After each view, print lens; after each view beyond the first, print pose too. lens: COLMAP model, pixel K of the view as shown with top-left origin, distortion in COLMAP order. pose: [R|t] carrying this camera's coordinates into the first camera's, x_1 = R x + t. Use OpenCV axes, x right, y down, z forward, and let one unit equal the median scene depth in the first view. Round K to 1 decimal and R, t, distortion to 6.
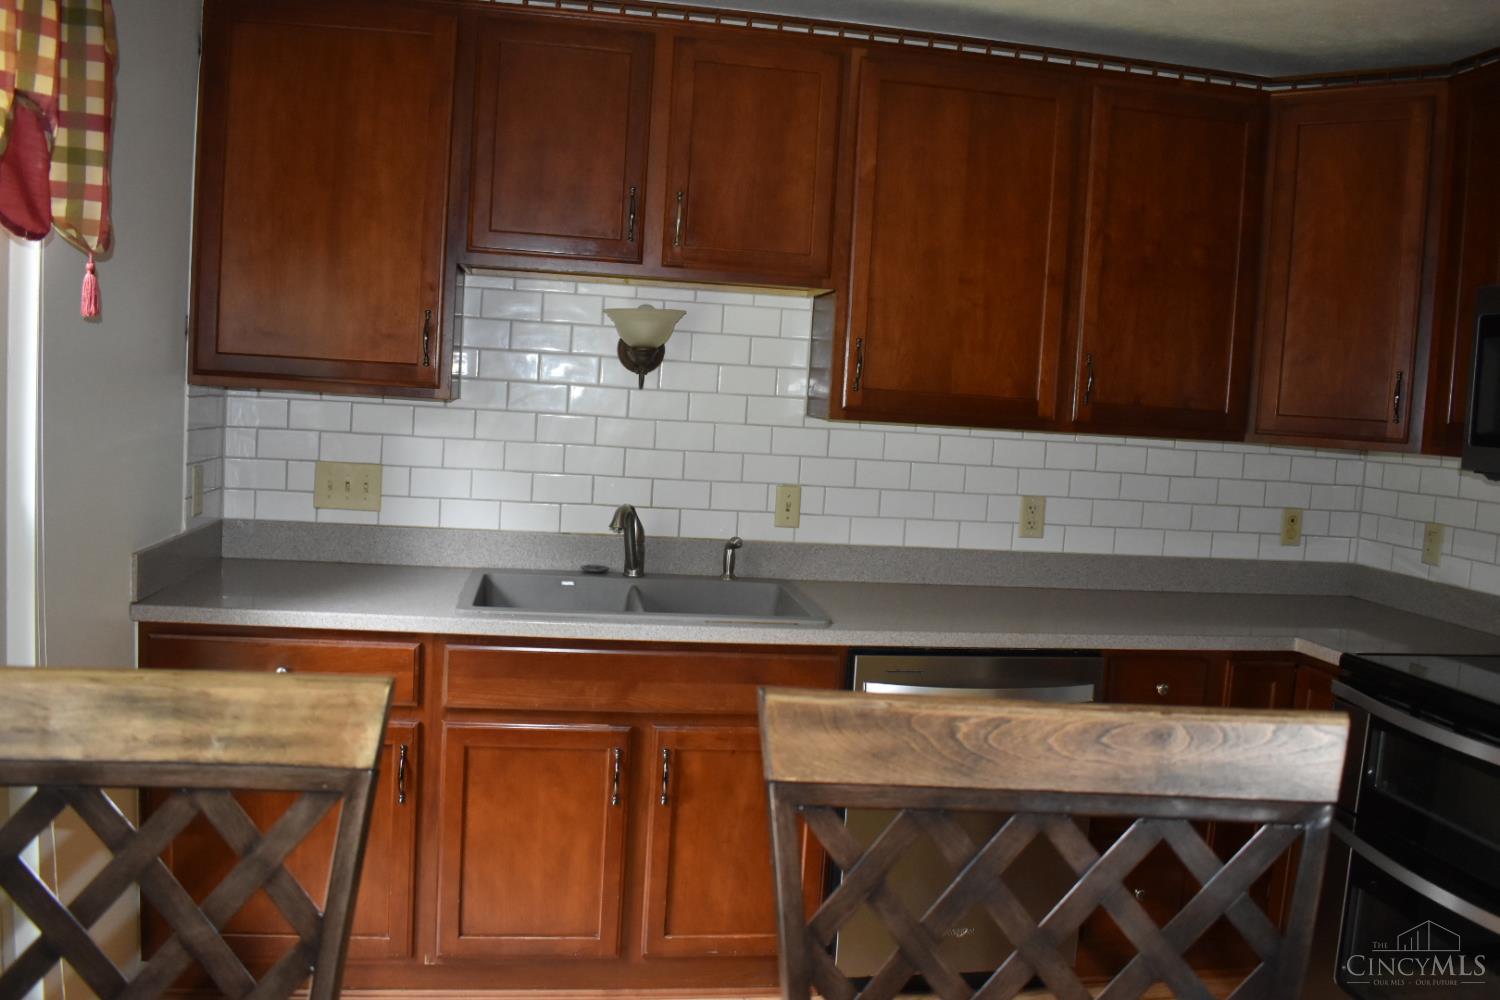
lens RADIAL K [[1202.0, 0, 744.6], [0, 1202.0, 497.5], [0, 0, 1]] dist [-0.088424, 0.011025]
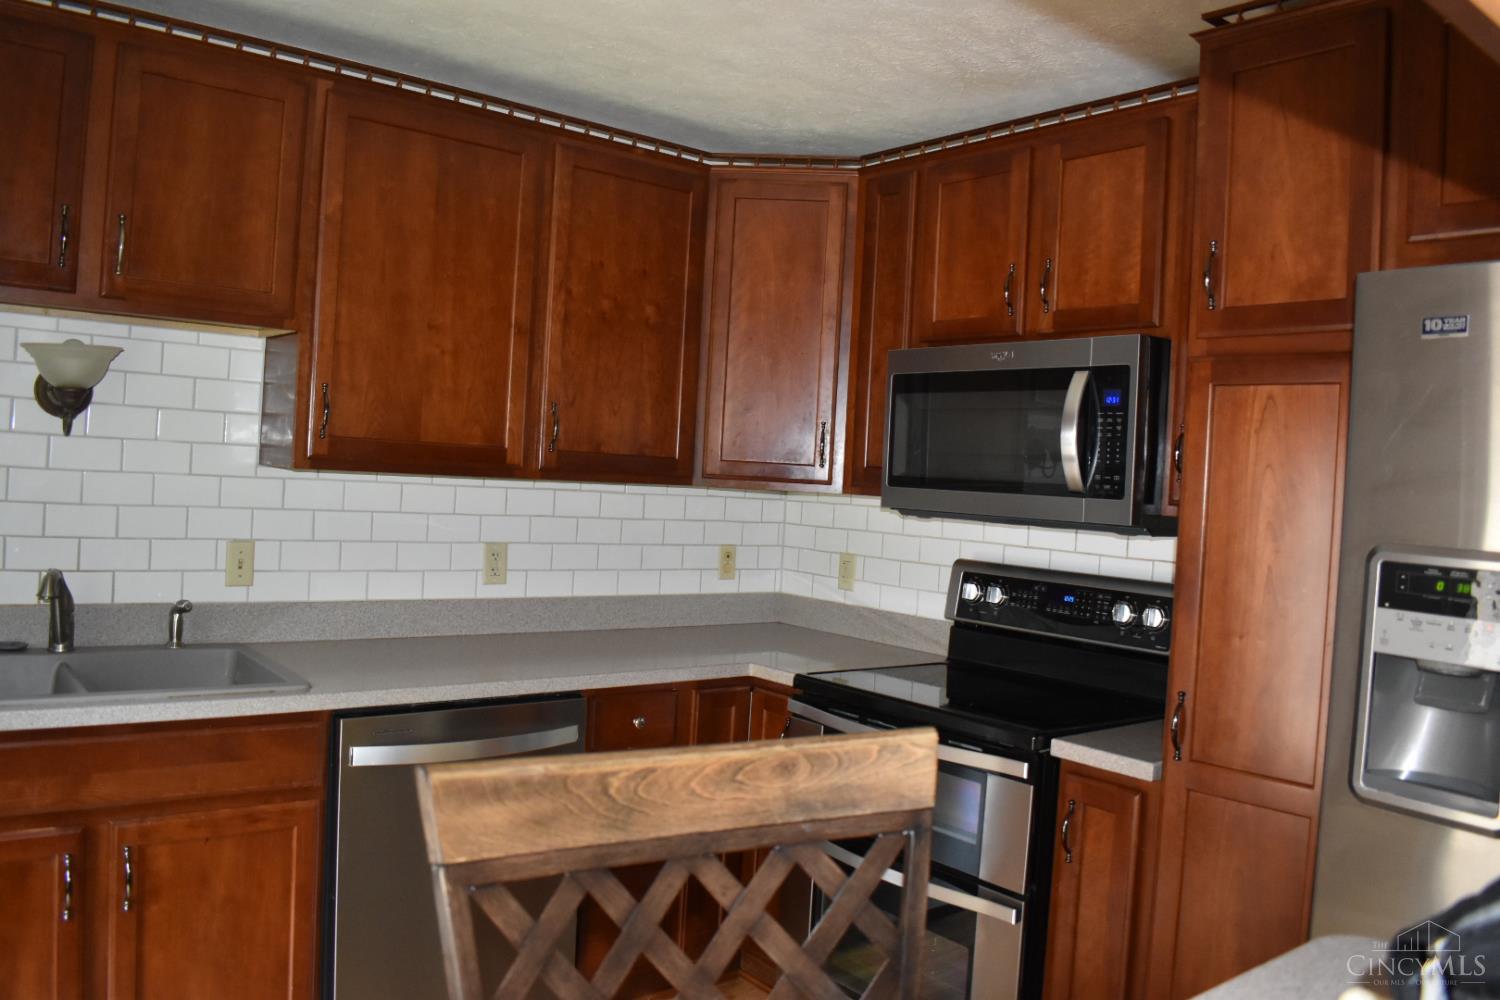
lens RADIAL K [[1202.0, 0, 745.8], [0, 1202.0, 500.2], [0, 0, 1]] dist [-0.088424, 0.011025]
pose [[0.869742, -0.019276, 0.493129, -0.080813], [0.035552, 0.999088, -0.023651, -0.006461], [-0.492224, 0.038102, 0.869634, 0.024050]]
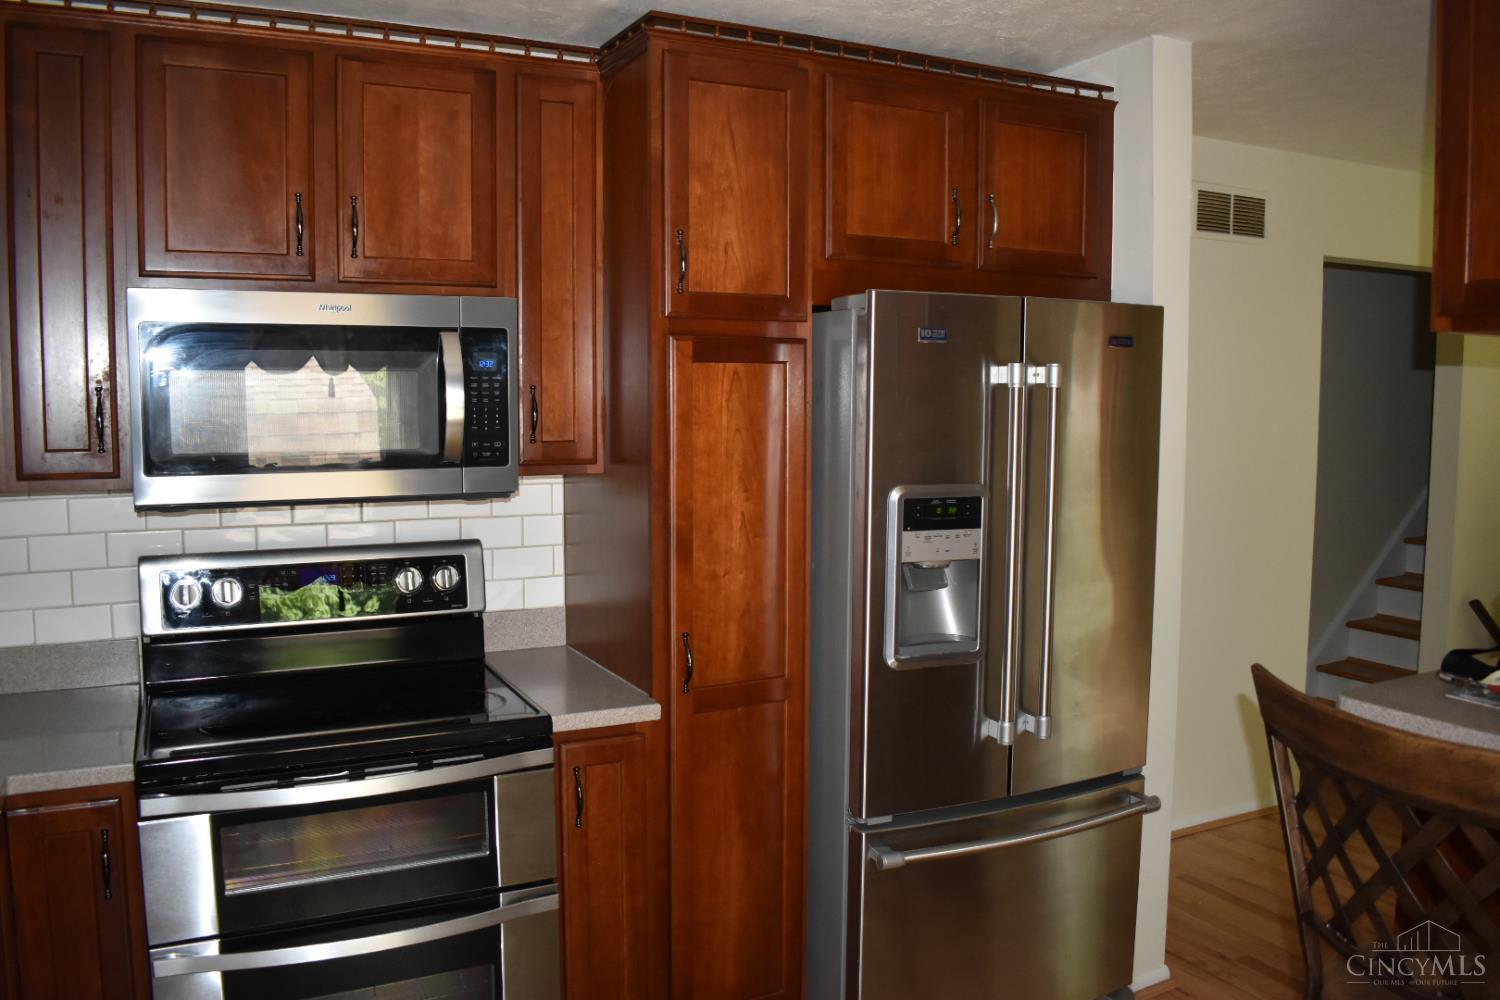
lens RADIAL K [[1202.0, 0, 750.9], [0, 1202.0, 498.0], [0, 0, 1]] dist [-0.088424, 0.011025]
pose [[-0.313353, -0.135928, 0.939858, -0.313958], [0.059882, 0.984905, 0.162408, -0.142832], [-0.947747, 0.107171, -0.300483, 0.851896]]
